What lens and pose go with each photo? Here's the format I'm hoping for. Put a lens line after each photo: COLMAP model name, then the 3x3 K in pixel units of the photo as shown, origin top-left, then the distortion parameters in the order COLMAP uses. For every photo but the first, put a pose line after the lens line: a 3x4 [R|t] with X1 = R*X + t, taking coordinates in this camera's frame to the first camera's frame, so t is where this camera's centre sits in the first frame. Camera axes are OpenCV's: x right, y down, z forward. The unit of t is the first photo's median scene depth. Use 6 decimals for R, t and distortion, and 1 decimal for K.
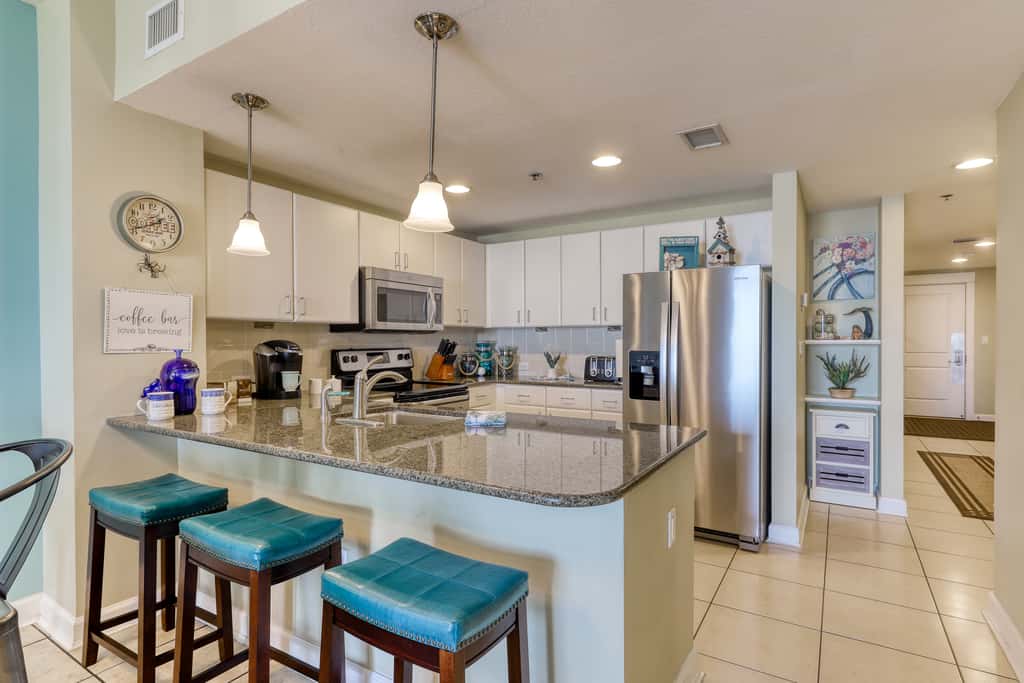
lens RADIAL K [[526.4, 0, 511.8], [0, 526.4, 345.7], [0, 0, 1]] dist [0.000812, -0.000181]
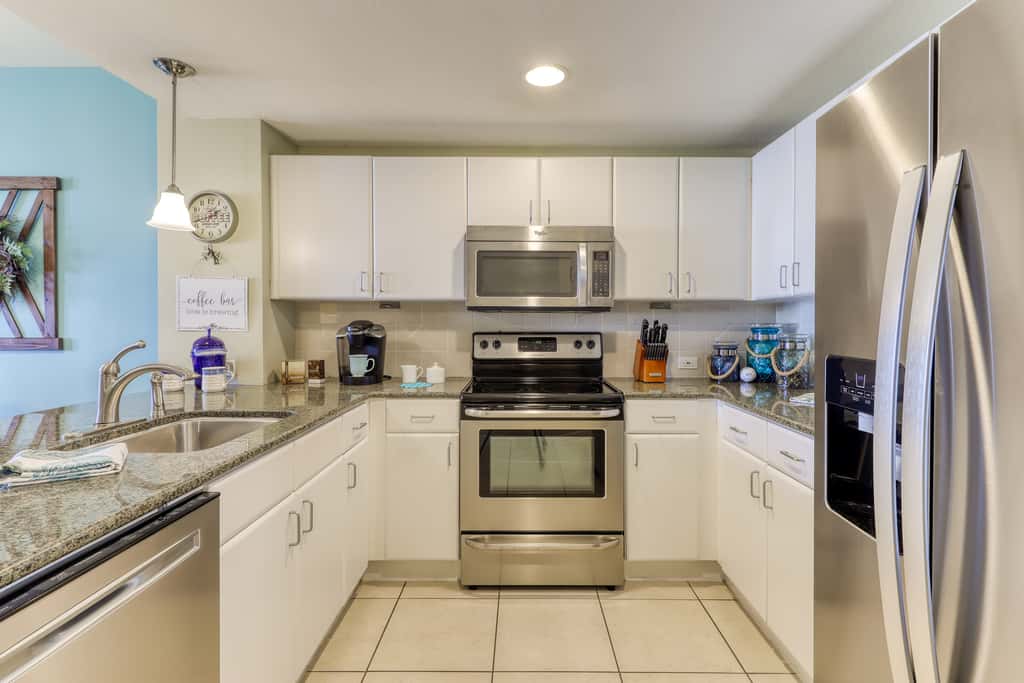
lens RADIAL K [[487.2, 0, 512.6], [0, 487.2, 334.6], [0, 0, 1]] dist [-0.001297, -0.000018]
pose [[0.530228, 0.022300, -0.847562, 0.549839], [-0.012716, 0.999751, 0.018349, -0.006012], [0.847760, 0.001048, 0.530380, 0.995603]]
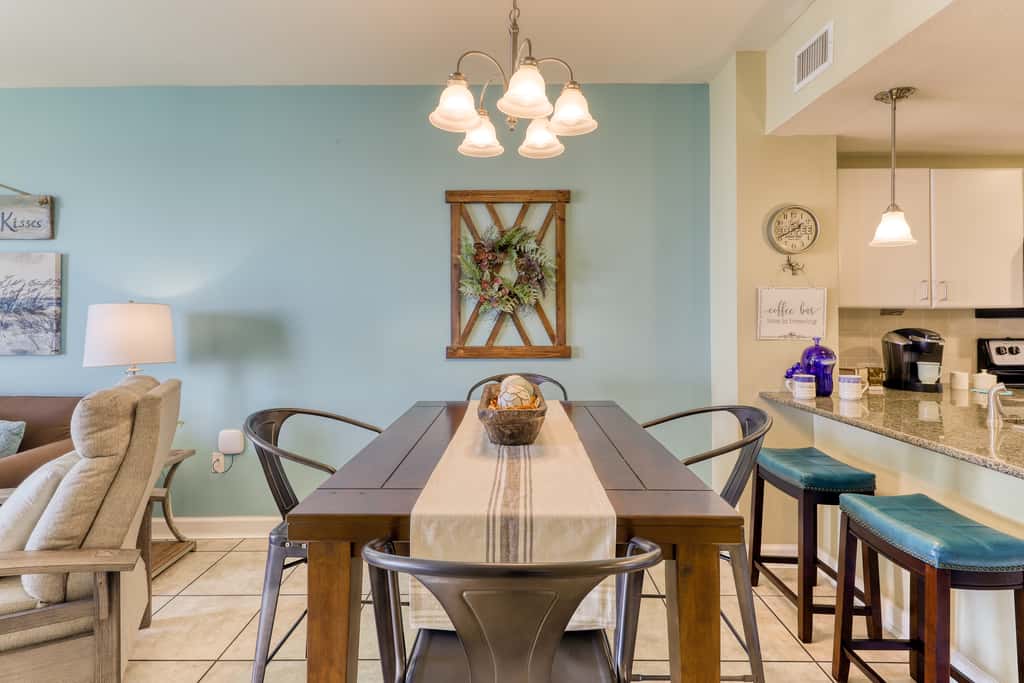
lens RADIAL K [[514.7, 0, 508.1], [0, 514.7, 316.7], [0, 0, 1]] dist [0.004282, -0.000186]
pose [[0.518644, -0.004974, -0.854976, -0.035196], [-0.006728, 0.999928, -0.009898, -0.022202], [0.854964, 0.010885, 0.518573, -0.131393]]
